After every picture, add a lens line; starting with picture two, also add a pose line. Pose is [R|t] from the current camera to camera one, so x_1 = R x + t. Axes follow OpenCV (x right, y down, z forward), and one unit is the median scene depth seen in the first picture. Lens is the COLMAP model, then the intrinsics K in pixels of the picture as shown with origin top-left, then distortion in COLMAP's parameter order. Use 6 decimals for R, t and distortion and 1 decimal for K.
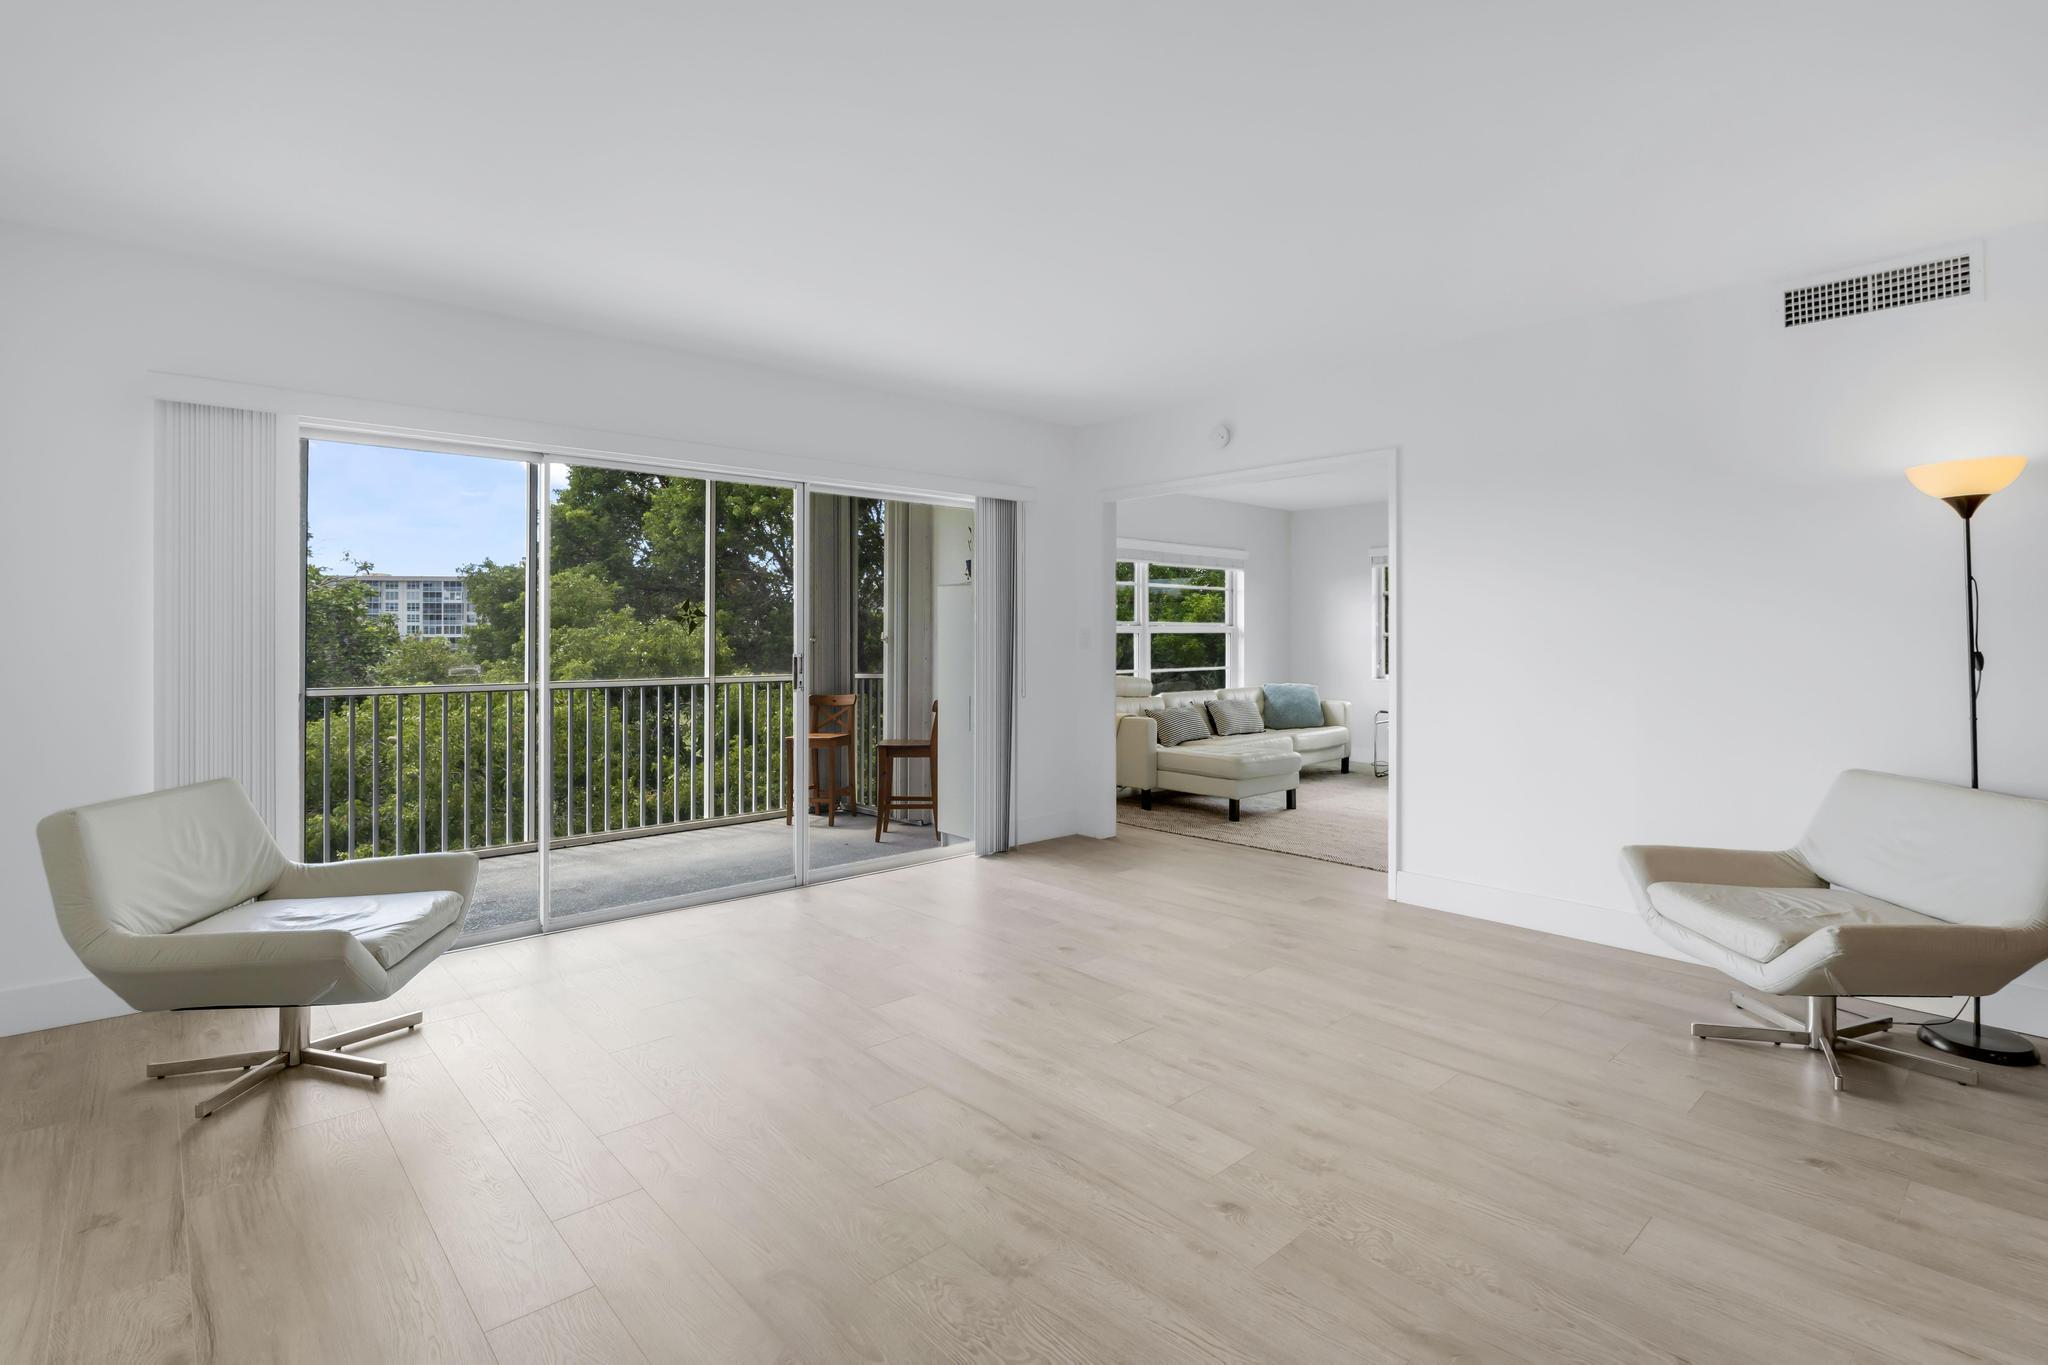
lens RADIAL K [[979.7, 0, 1028.3], [0, 979.7, 611.8], [0, 0, 1]] dist [0.001649, 0.000270]
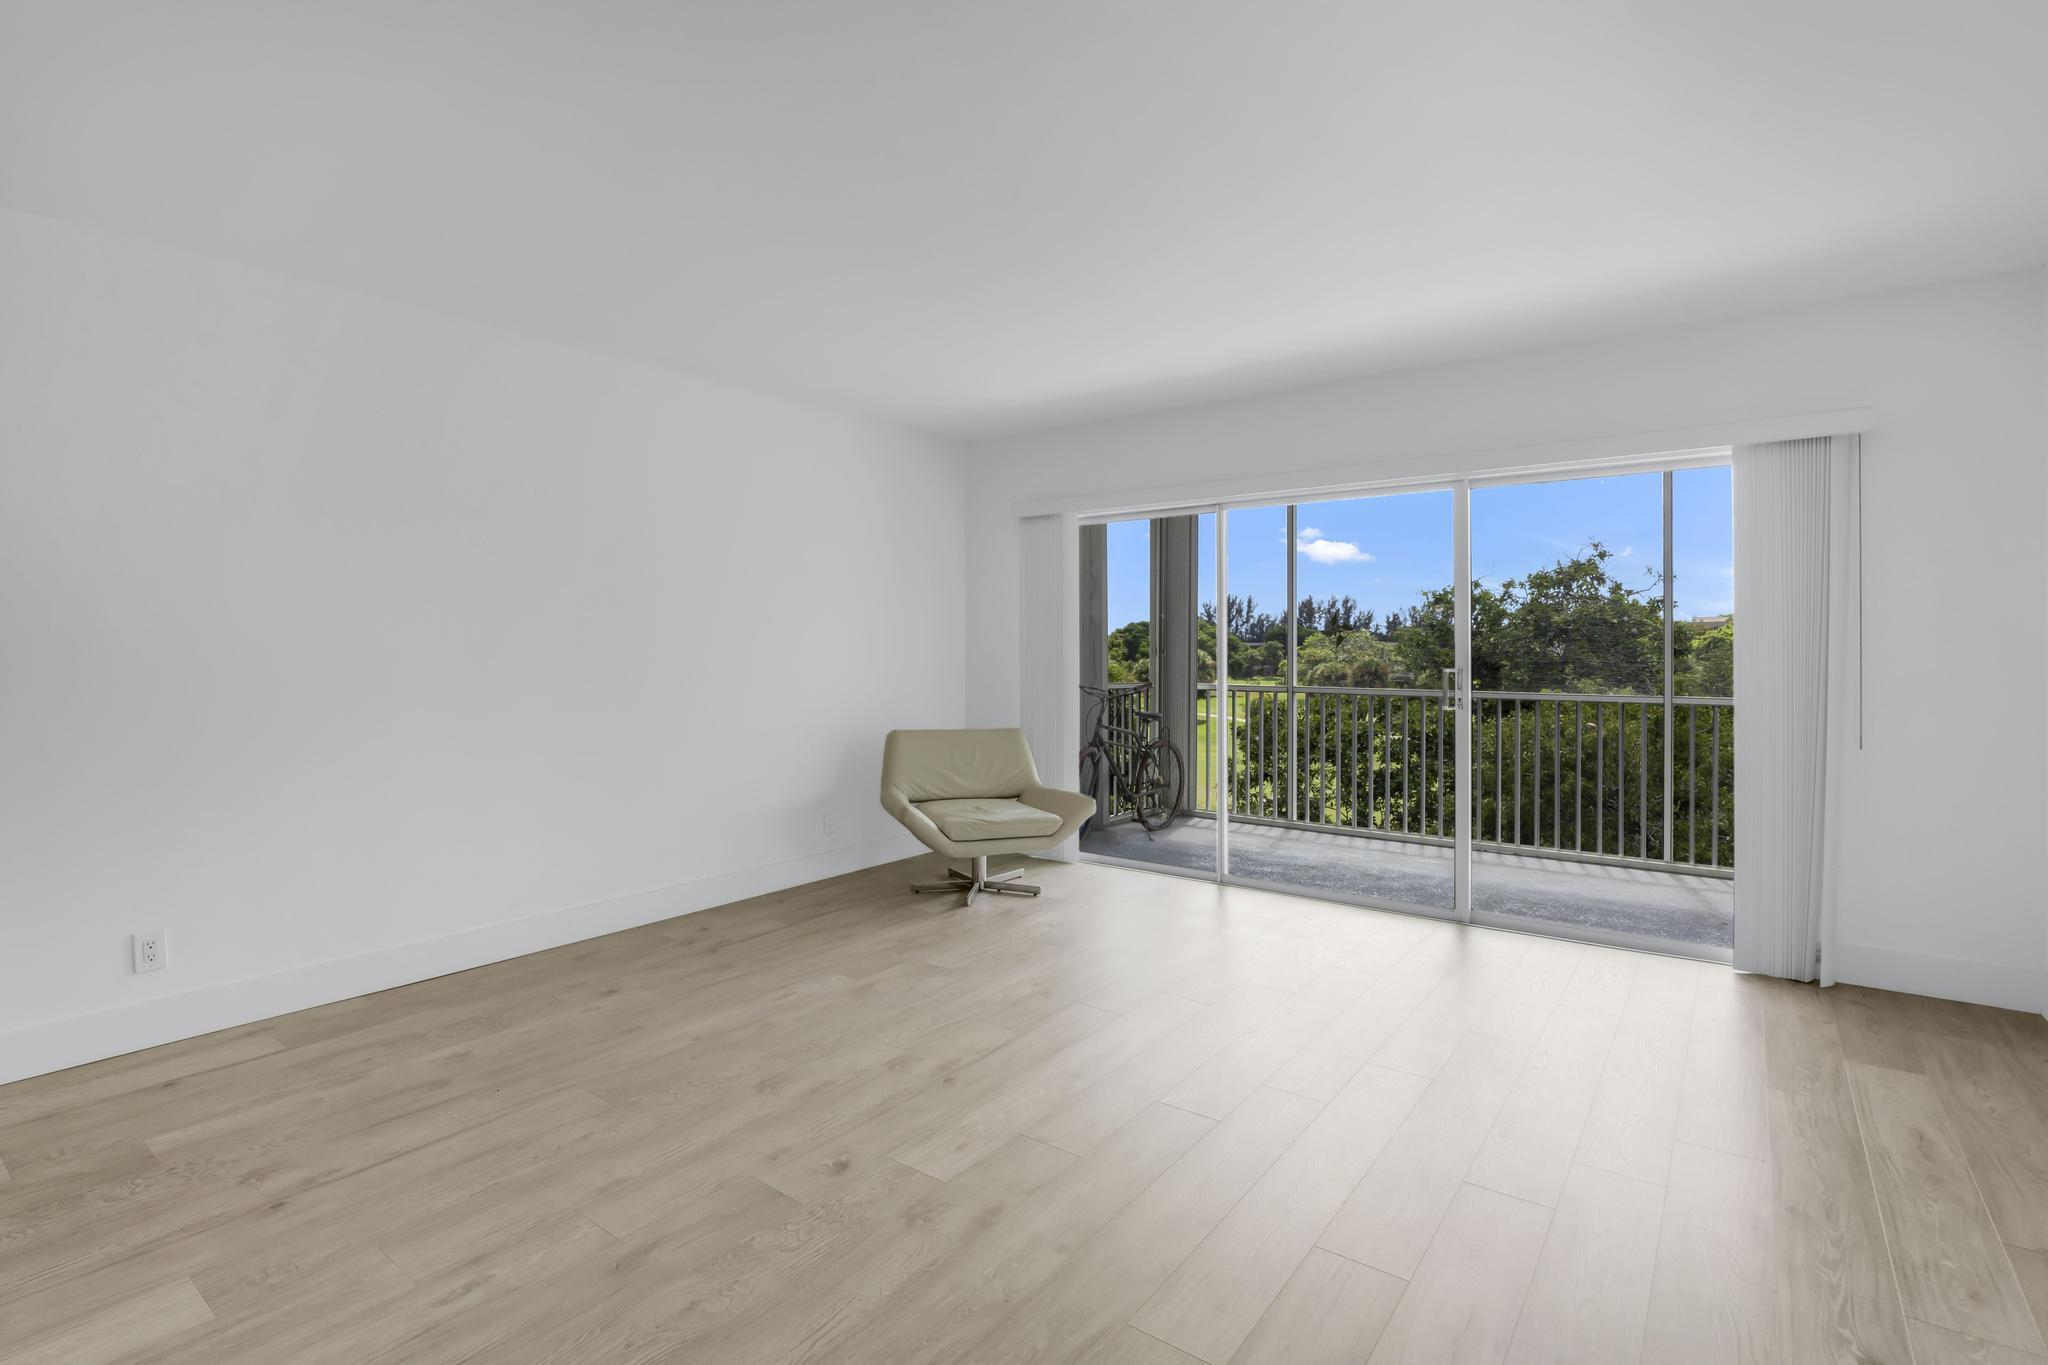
lens RADIAL K [[960.1, 0, 1024.0], [0, 960.1, 682.5], [0, 0, 1]] dist [-0.001327, -0.000088]
pose [[0.182784, 0.035768, -0.982502, 1.126374], [0.024555, 0.998860, 0.040931, 0.020768], [0.982846, -0.031607, 0.181697, 0.897117]]
